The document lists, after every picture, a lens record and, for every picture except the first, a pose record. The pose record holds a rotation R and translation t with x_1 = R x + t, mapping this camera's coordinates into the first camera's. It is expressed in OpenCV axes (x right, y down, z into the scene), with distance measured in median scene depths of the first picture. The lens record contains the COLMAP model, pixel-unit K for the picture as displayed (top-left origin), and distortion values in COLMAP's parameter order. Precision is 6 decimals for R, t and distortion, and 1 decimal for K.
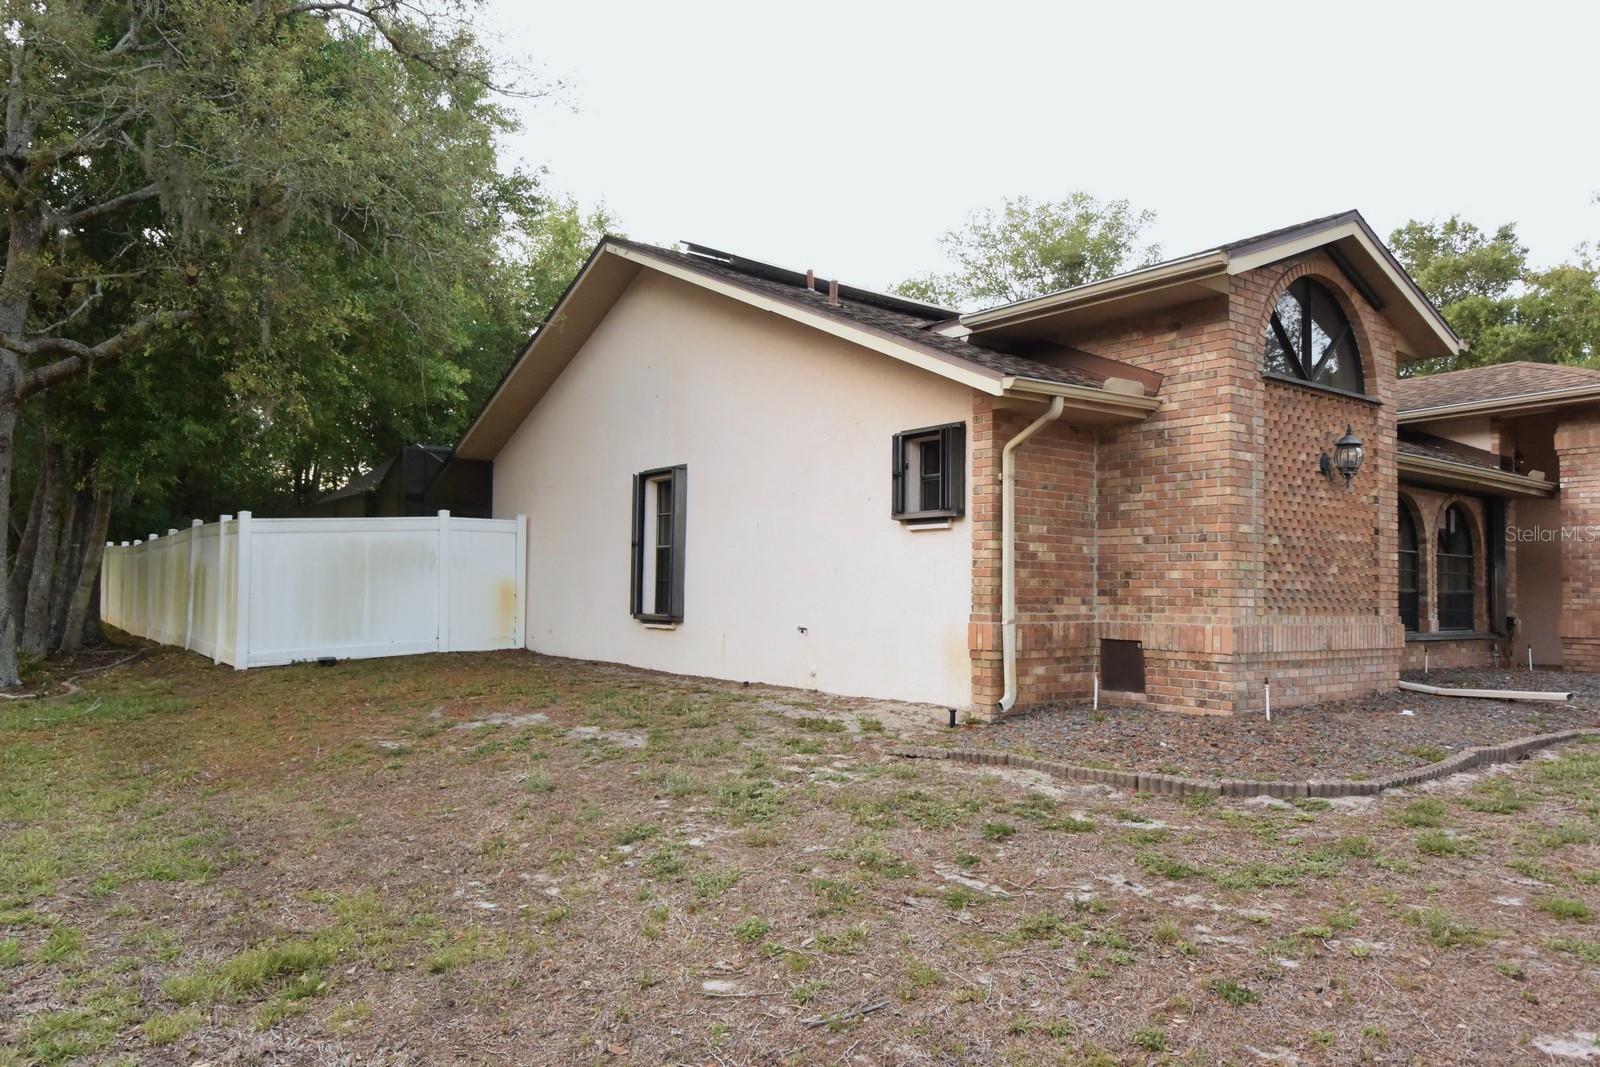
lens RADIAL K [[1066.4, 0, 802.1], [0, 1066.4, 538.4], [0, 0, 1]] dist [0.003972, 0.000231]
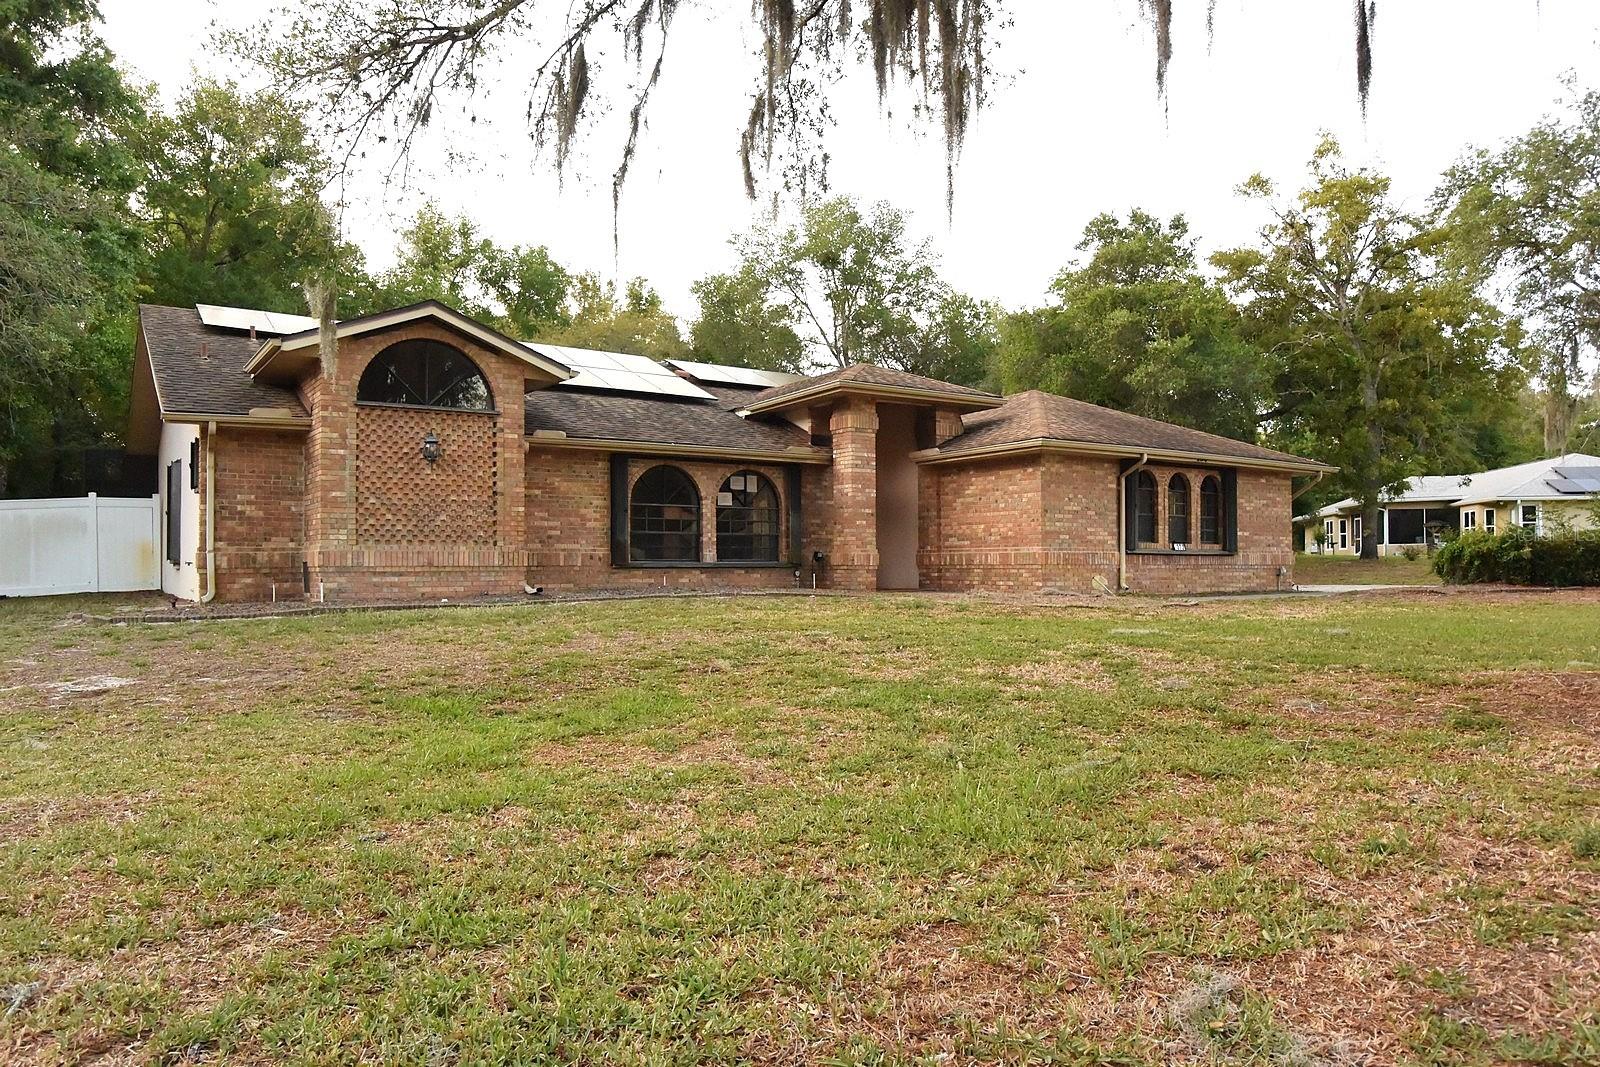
lens RADIAL K [[1084.1, 0, 801.2], [0, 1084.1, 545.5], [0, 0, 1]] dist [0.005935, -0.000891]
pose [[0.997269, -0.020307, -0.071003, 1.193557], [0.022642, 0.999224, 0.032232, 0.031576], [0.070294, -0.033752, 0.996955, -0.642761]]
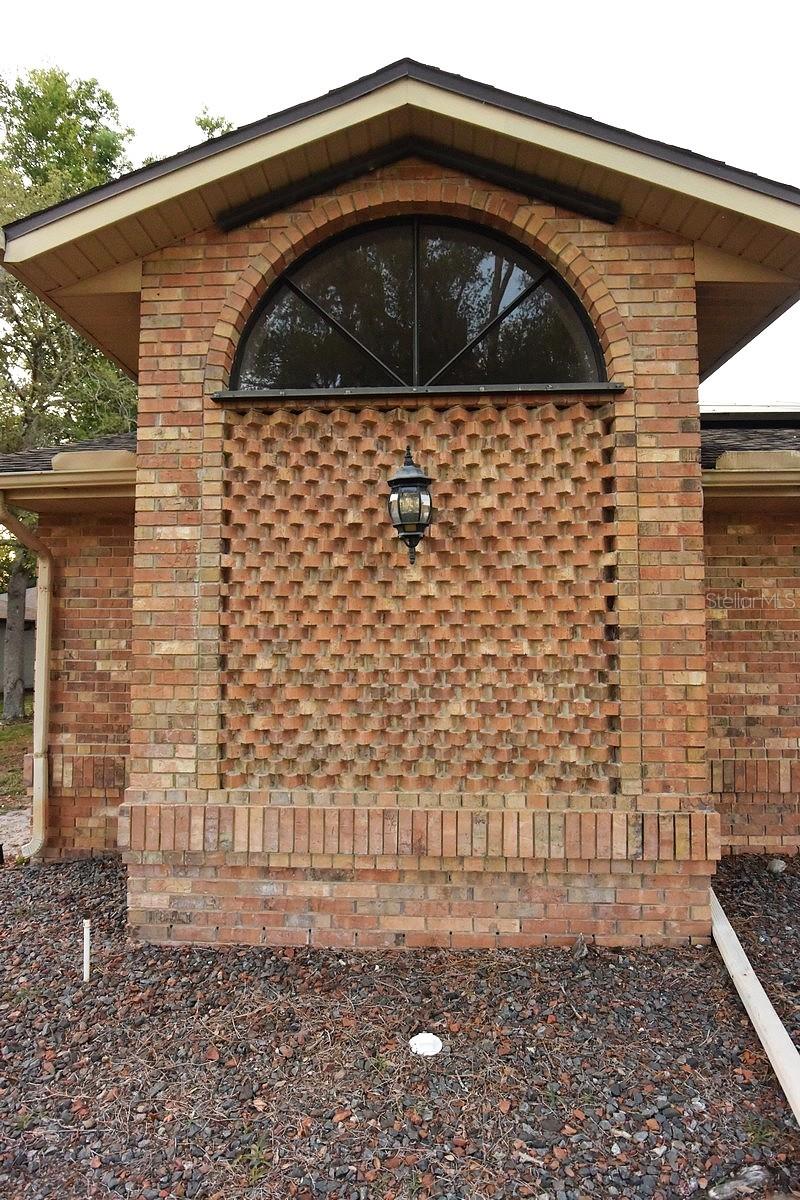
lens RADIAL K [[626.7, 0, 400.0], [0, 626.7, 603.5], [0, 0, 1]] dist [-0.024849, -0.005748]
pose [[0.767761, -0.046086, -0.639077, 0.702469], [0.042802, 0.998871, -0.020611, -0.020670], [0.639306, -0.011529, 0.768866, 0.748168]]
